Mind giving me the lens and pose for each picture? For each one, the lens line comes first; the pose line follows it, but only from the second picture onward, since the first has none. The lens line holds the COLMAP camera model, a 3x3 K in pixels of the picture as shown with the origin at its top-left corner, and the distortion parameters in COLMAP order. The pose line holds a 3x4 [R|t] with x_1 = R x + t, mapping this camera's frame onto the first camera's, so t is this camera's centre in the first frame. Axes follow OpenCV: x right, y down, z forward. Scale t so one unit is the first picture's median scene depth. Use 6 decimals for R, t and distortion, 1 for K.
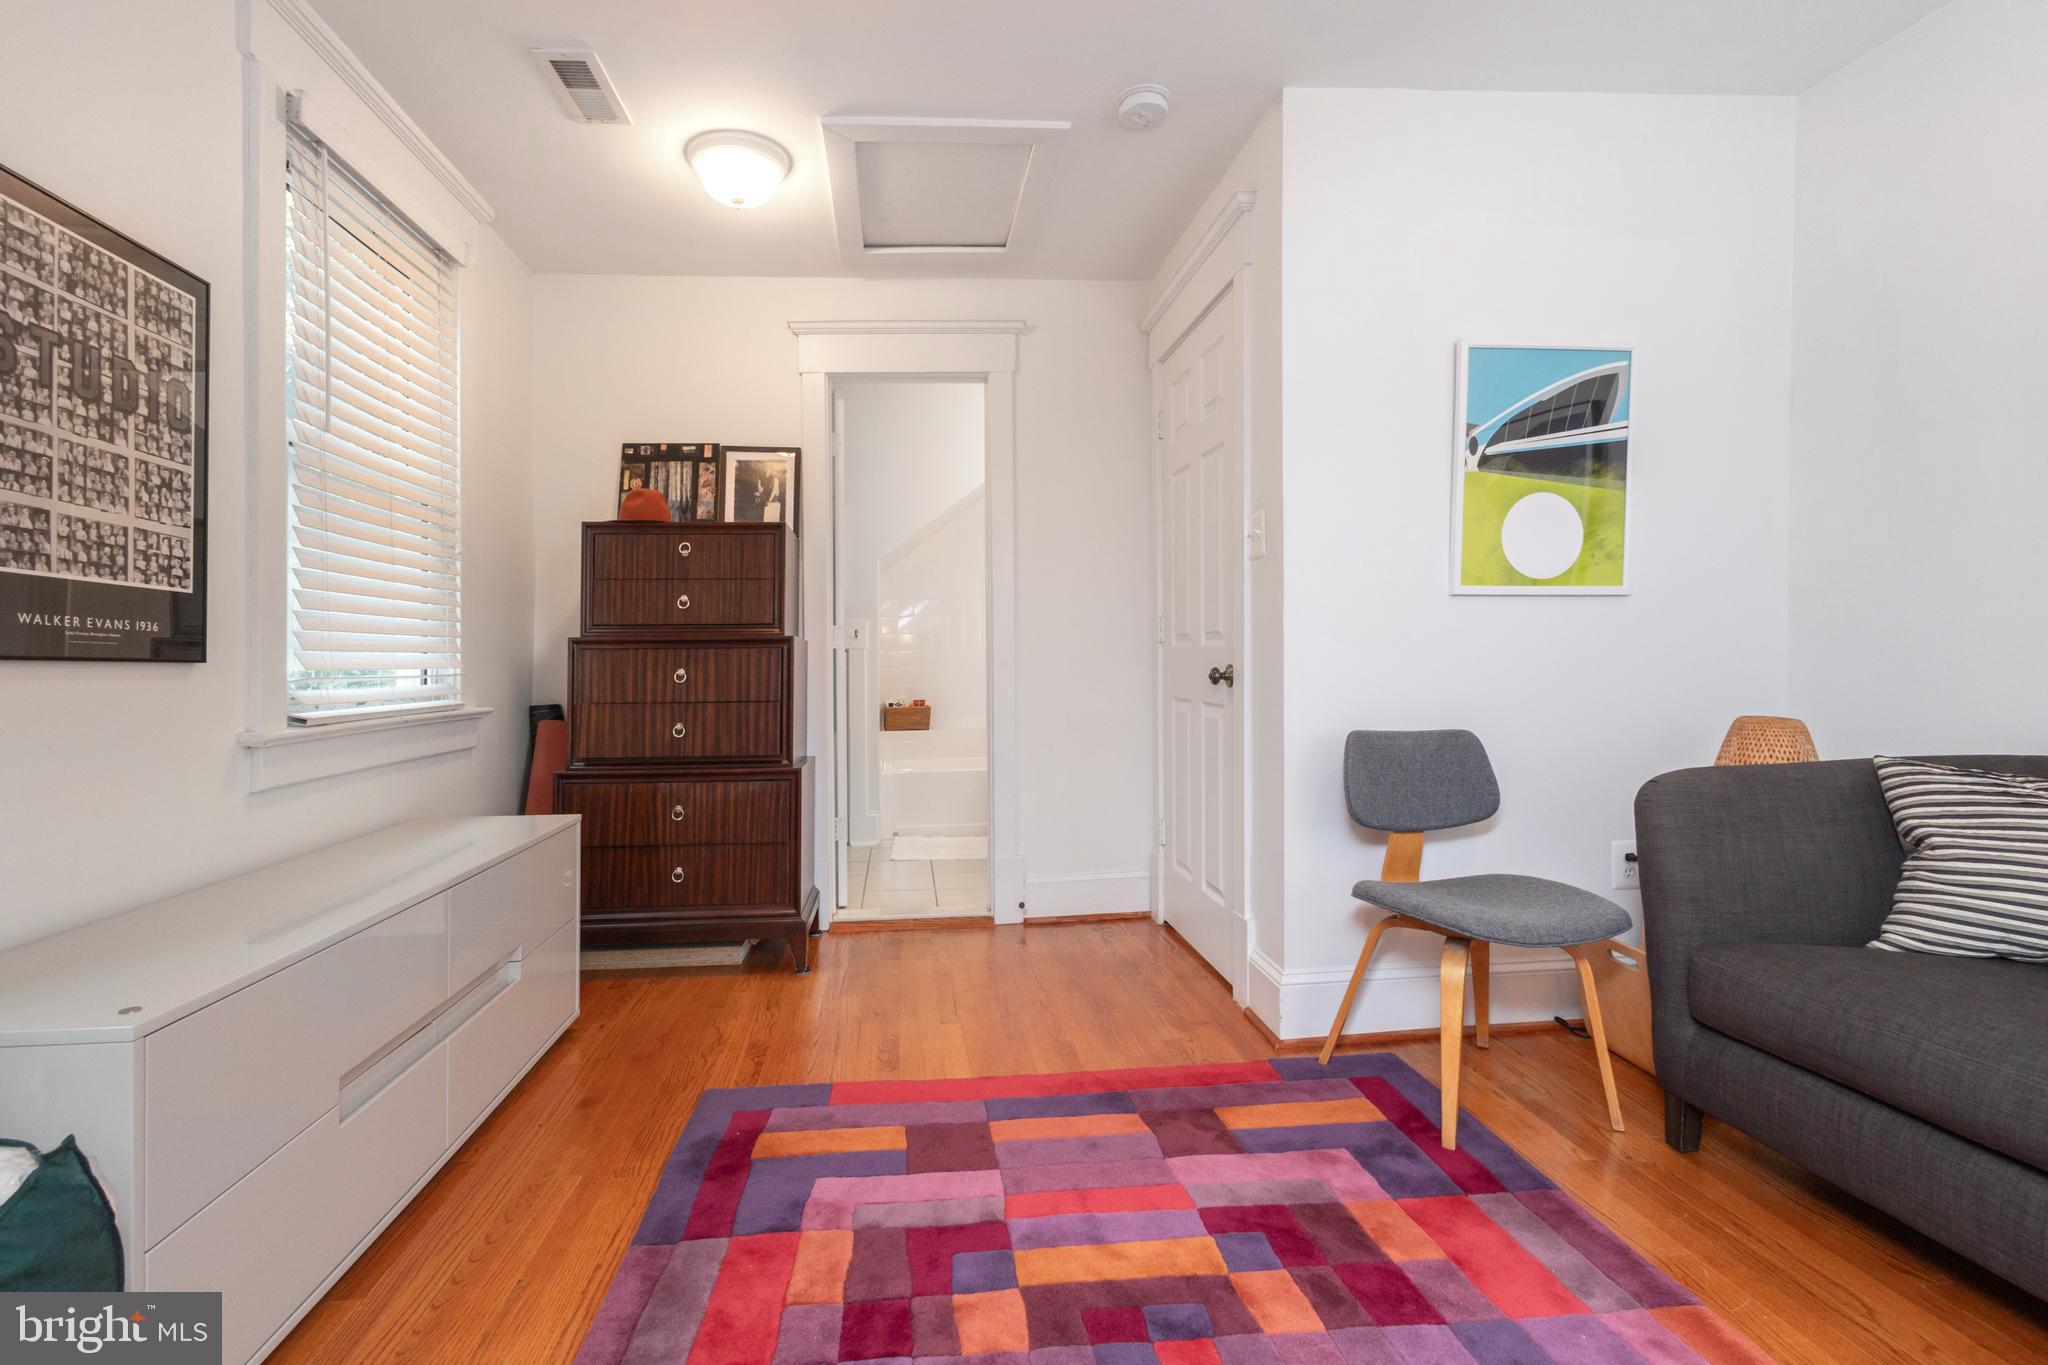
lens RADIAL K [[962.8, 0, 1013.2], [0, 962.8, 661.5], [0, 0, 1]] dist [0.007077, -0.002221]
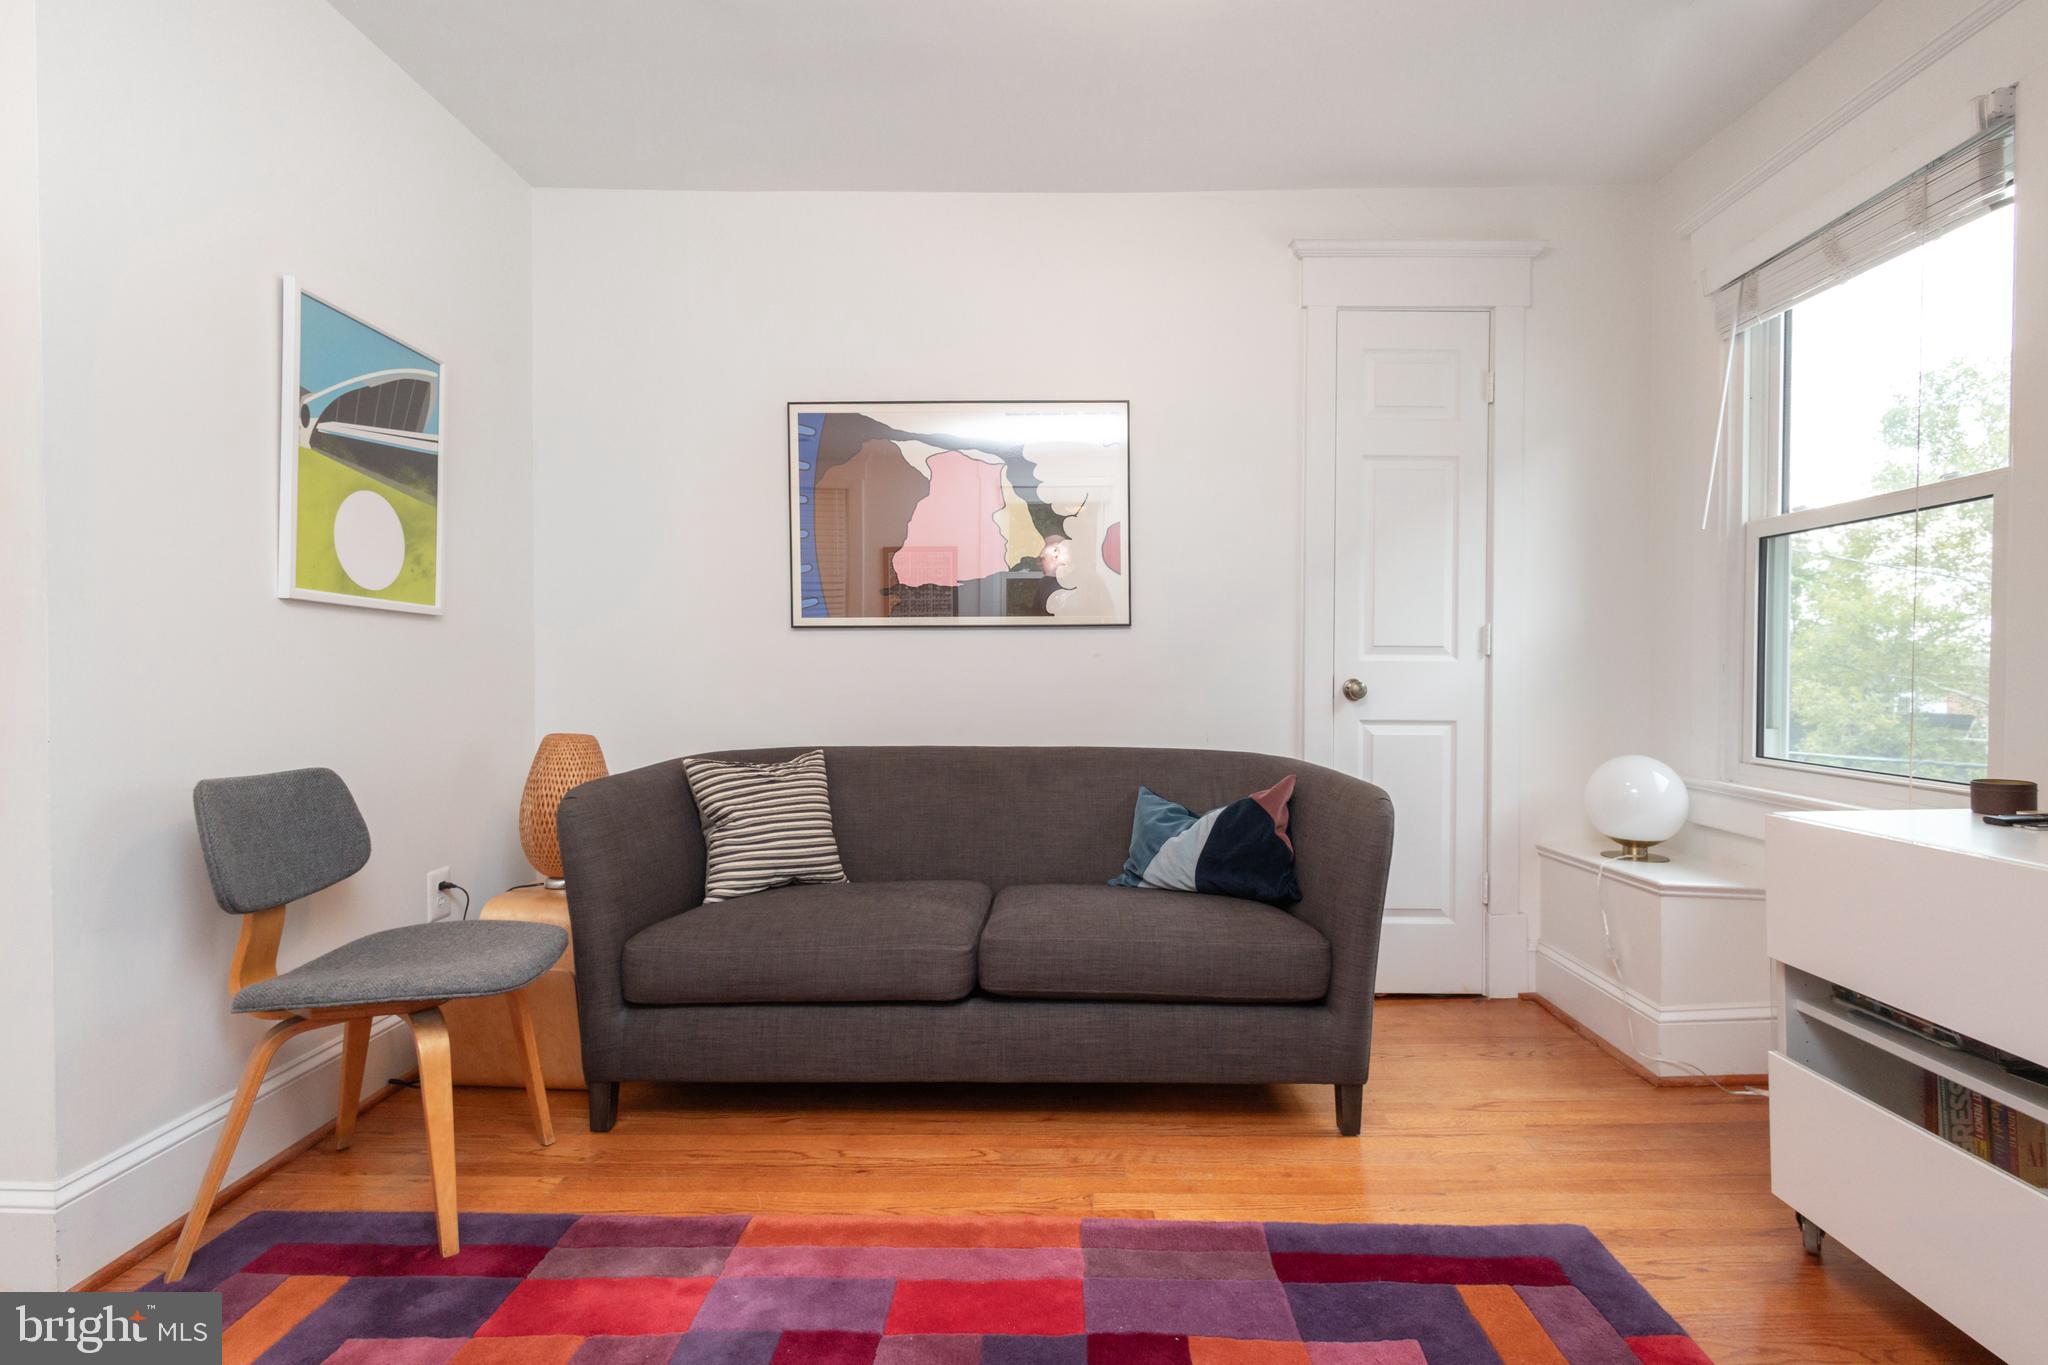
lens RADIAL K [[962.8, 0, 1016.6], [0, 962.8, 694.7], [0, 0, 1]] dist [0.007077, -0.002221]
pose [[0.103556, -0.007149, 0.994598, -0.367208], [-0.004746, 0.999959, 0.007682, 0.000306], [-0.994612, -0.005516, 0.103518, 0.446635]]
